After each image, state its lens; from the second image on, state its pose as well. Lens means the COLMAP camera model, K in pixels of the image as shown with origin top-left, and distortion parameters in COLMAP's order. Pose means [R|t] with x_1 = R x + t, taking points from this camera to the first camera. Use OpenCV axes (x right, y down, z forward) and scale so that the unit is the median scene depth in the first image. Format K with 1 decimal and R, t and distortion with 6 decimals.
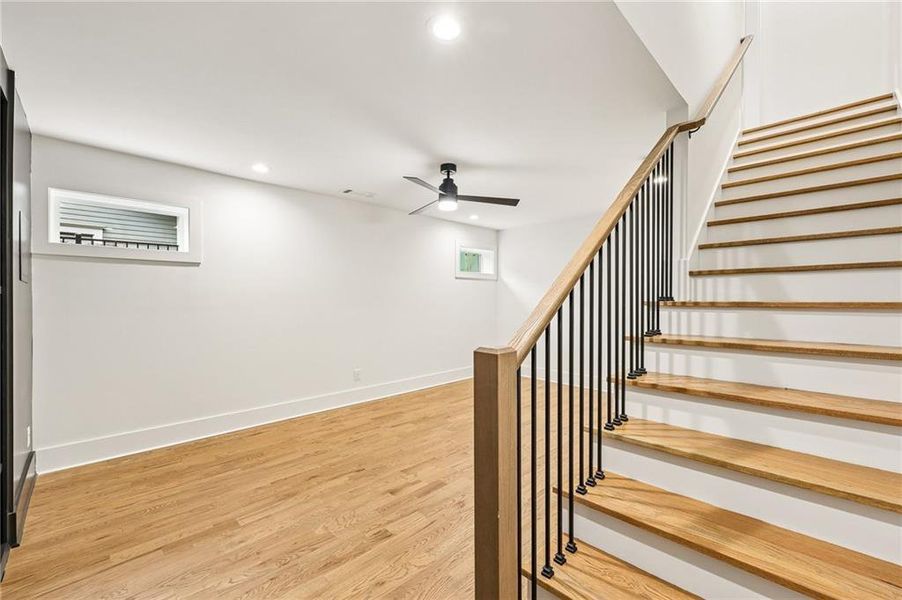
lens RADIAL K [[367.2, 0, 450.7], [0, 367.2, 300.1], [0, 0, 1]] dist [-0.001693, 0.000567]
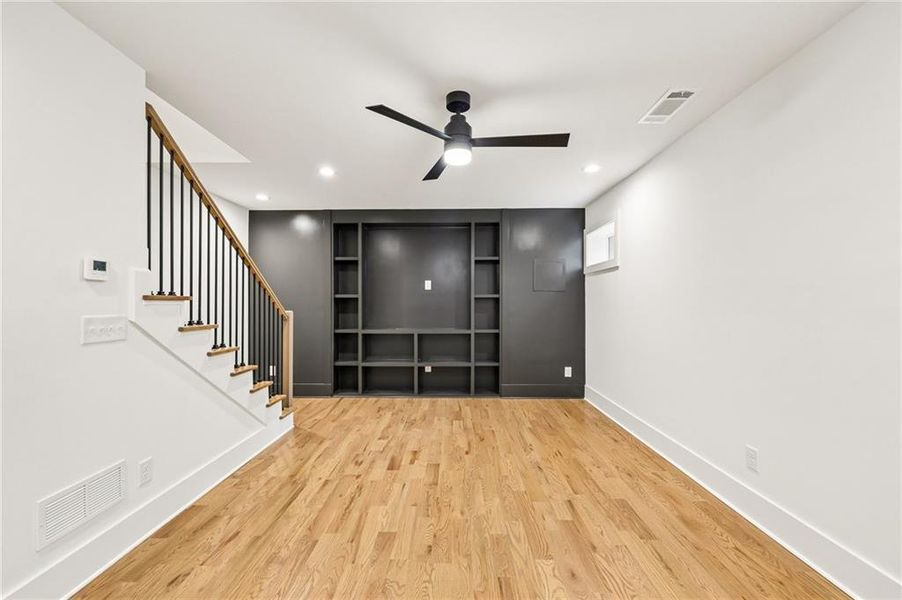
lens RADIAL K [[367.2, 0, 450.4], [0, 367.2, 302.5], [0, 0, 1]] dist [-0.001693, 0.000567]
pose [[-0.715195, -0.006443, -0.698895, 0.525825], [-0.004929, 0.999979, -0.004175, 0.018256], [0.698907, 0.000459, -0.715212, 1.645307]]
